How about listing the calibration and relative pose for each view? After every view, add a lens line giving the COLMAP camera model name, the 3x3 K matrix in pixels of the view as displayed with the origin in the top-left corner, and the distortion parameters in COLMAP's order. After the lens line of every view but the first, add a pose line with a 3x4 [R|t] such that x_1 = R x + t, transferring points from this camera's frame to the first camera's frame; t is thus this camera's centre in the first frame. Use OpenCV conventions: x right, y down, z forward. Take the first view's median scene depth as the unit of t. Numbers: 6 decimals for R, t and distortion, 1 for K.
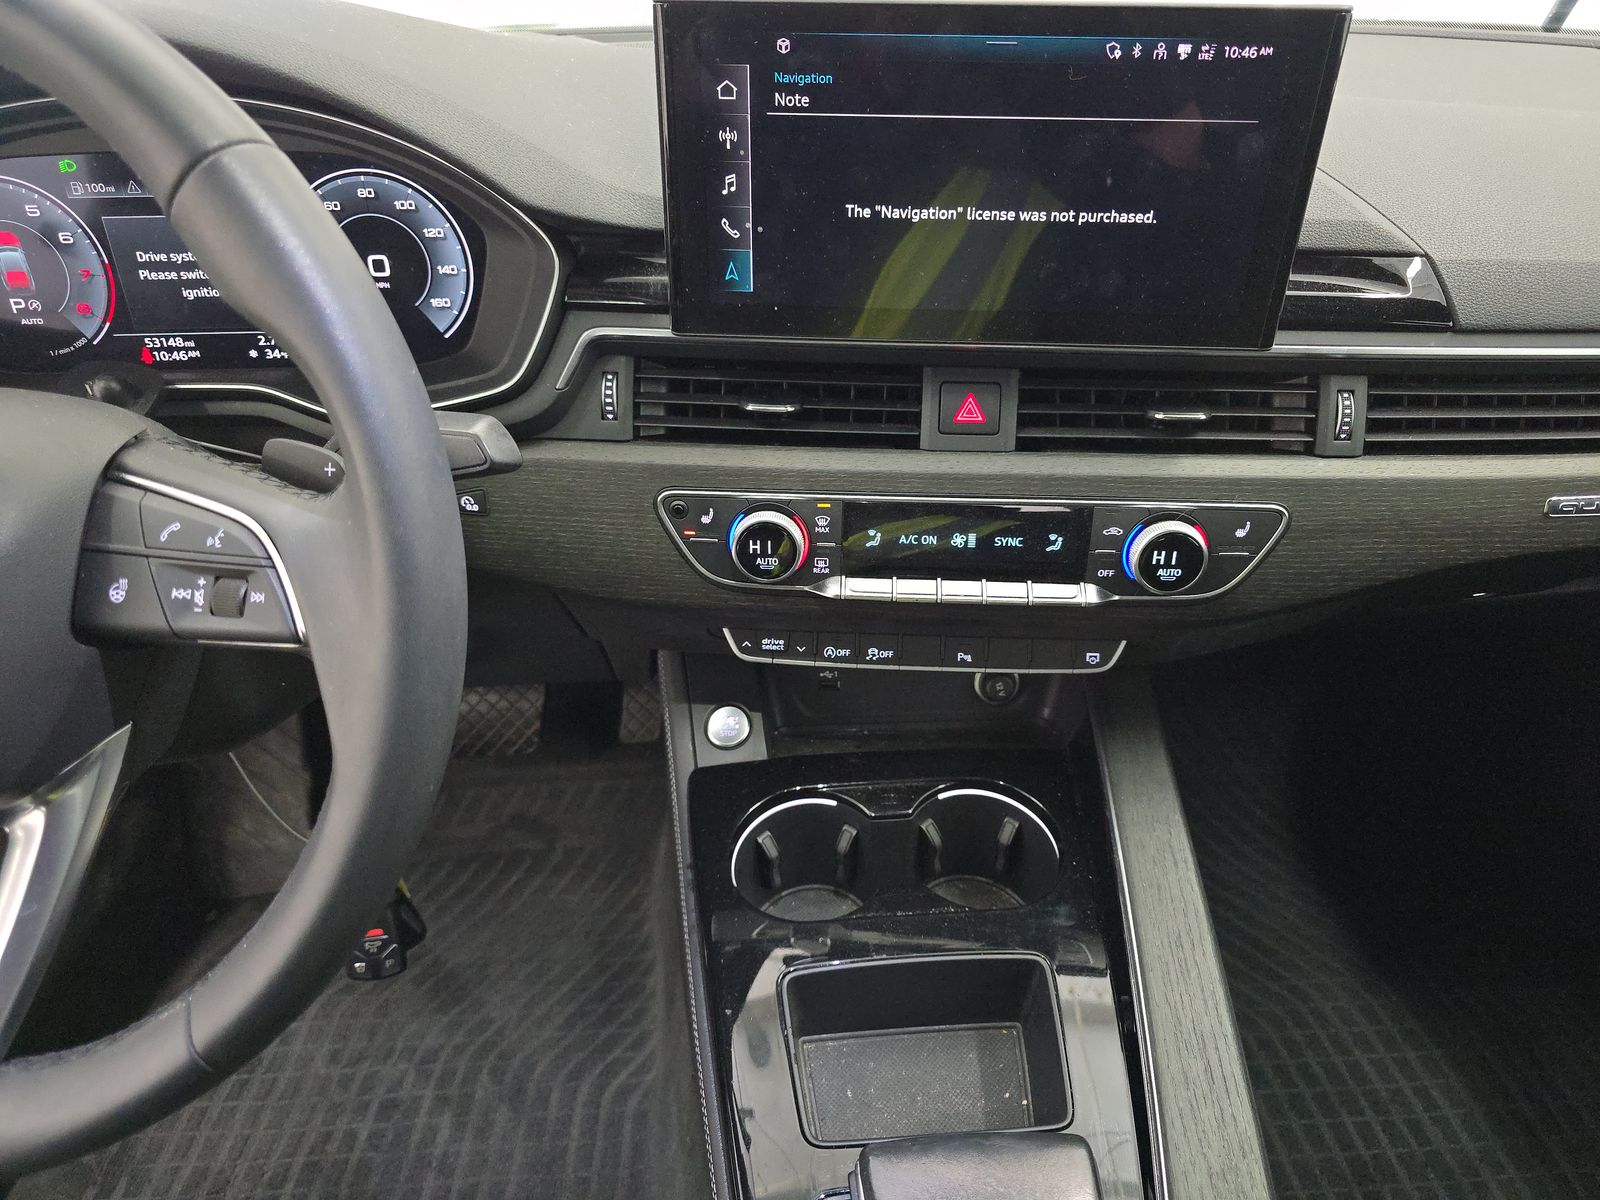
lens RADIAL K [[1093.2, 0, 787.7], [0, 1093.2, 609.0], [0, 0, 1]] dist [0.039733, -0.045444]
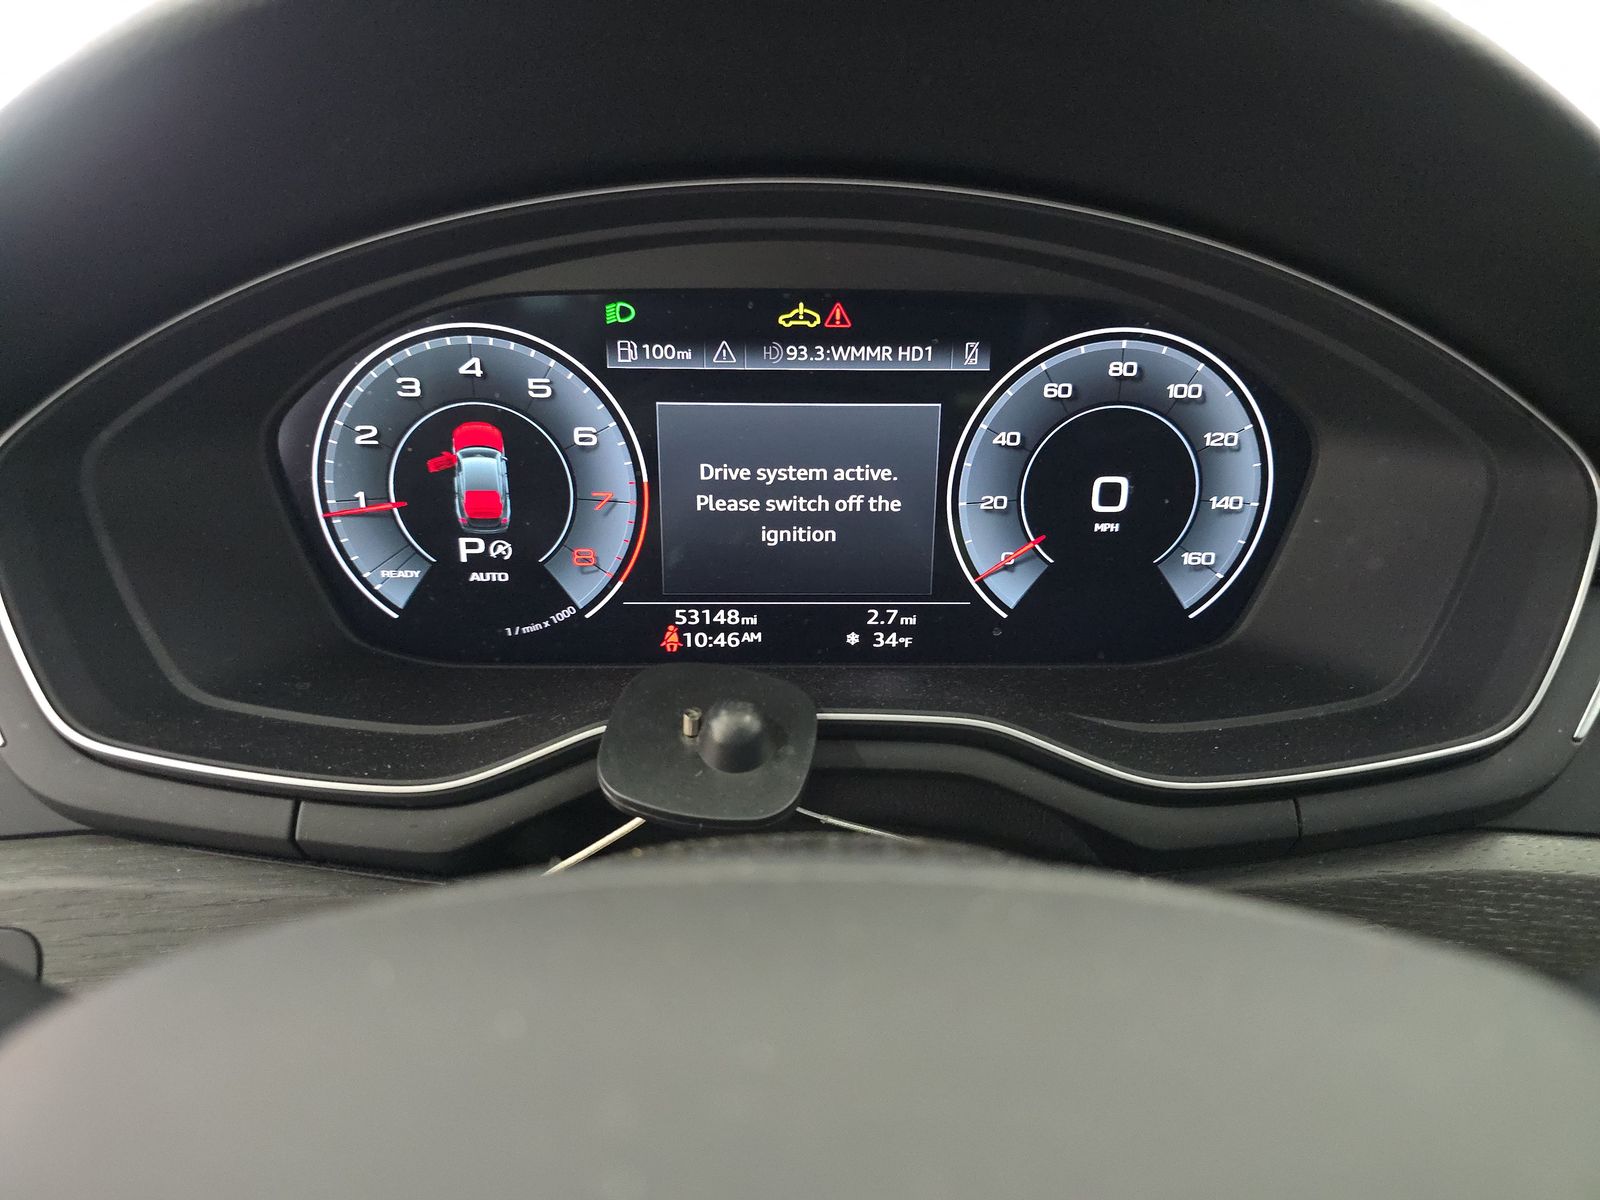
lens RADIAL K [[1093.2, 0, 805.9], [0, 1093.2, 608.6], [0, 0, 1]] dist [0.039733, -0.045444]
pose [[0.999237, 0.023517, -0.031170, -0.510930], [-0.029291, 0.979335, -0.200112, -0.138742], [0.025820, 0.200872, 0.979277, 0.461789]]
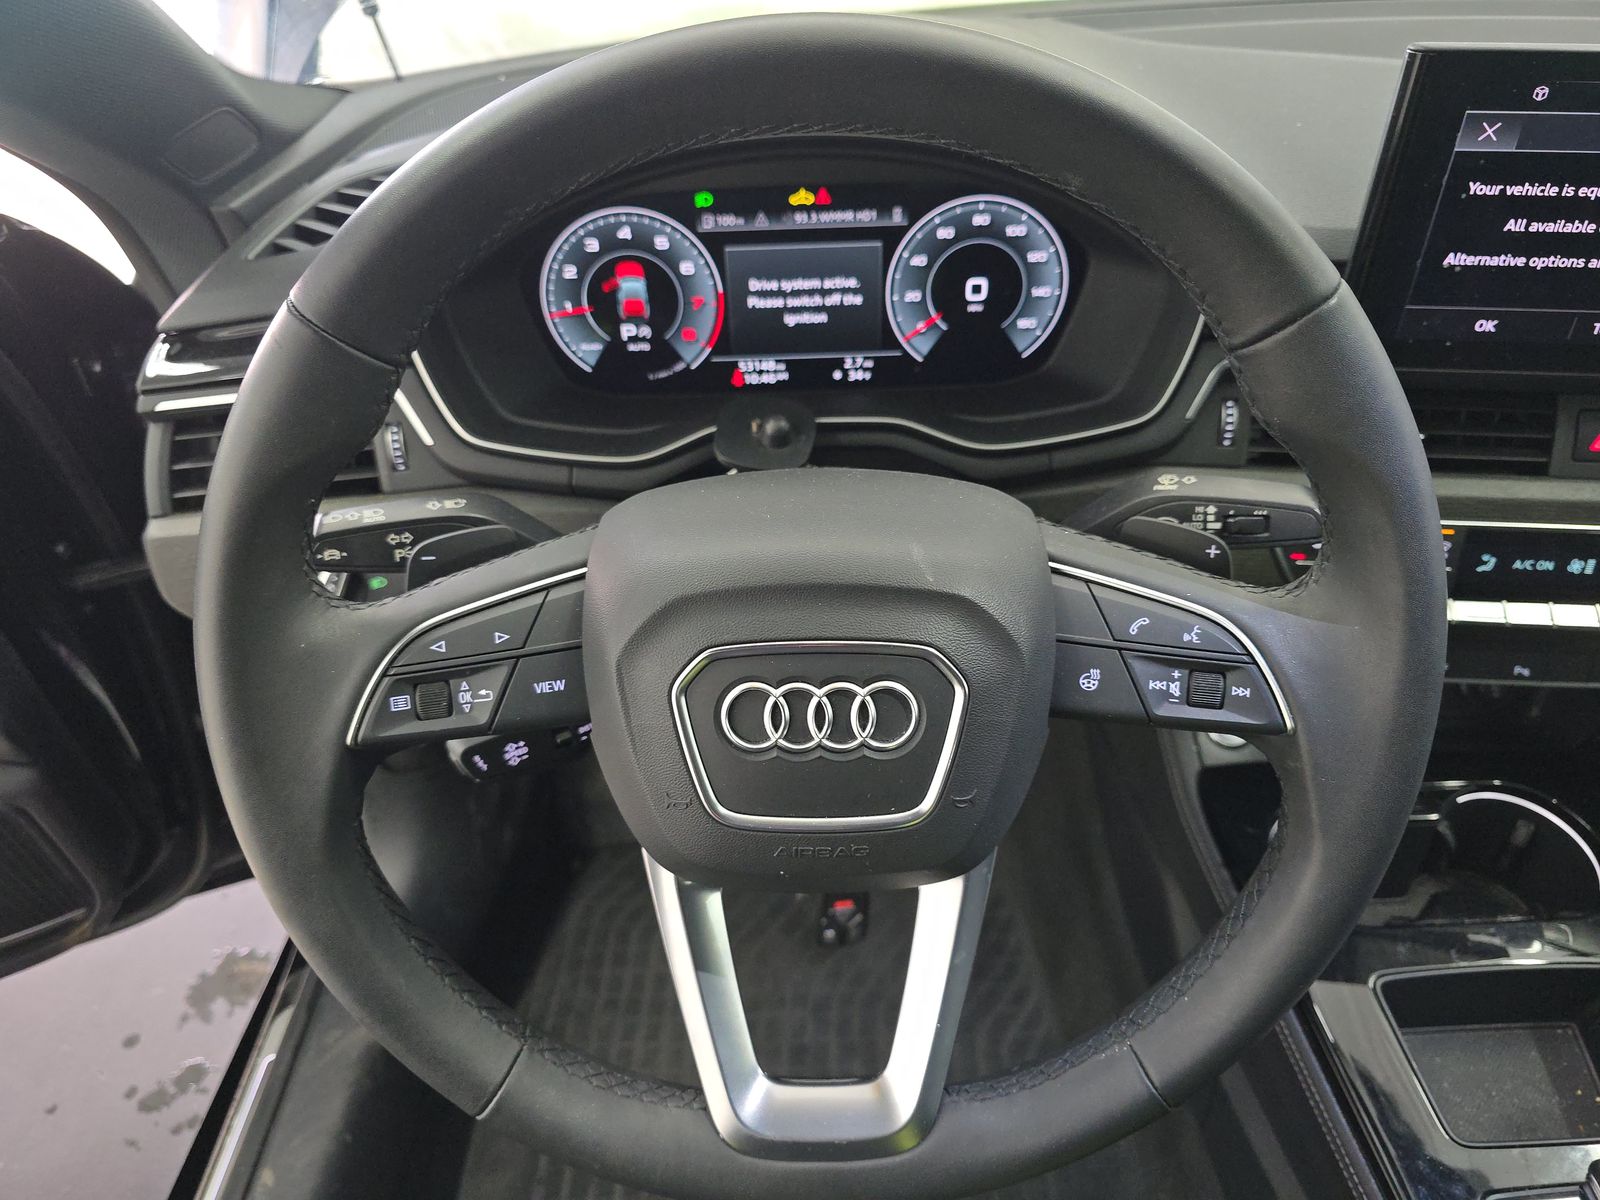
lens RADIAL K [[1093.2, 0, 809.5], [0, 1093.2, 612.6], [0, 0, 1]] dist [0.039733, -0.045444]
pose [[0.998767, 0.006867, -0.049166, -0.476798], [-0.002806, 0.996612, 0.082197, -0.097667], [0.049564, -0.081957, 0.995403, -0.044194]]
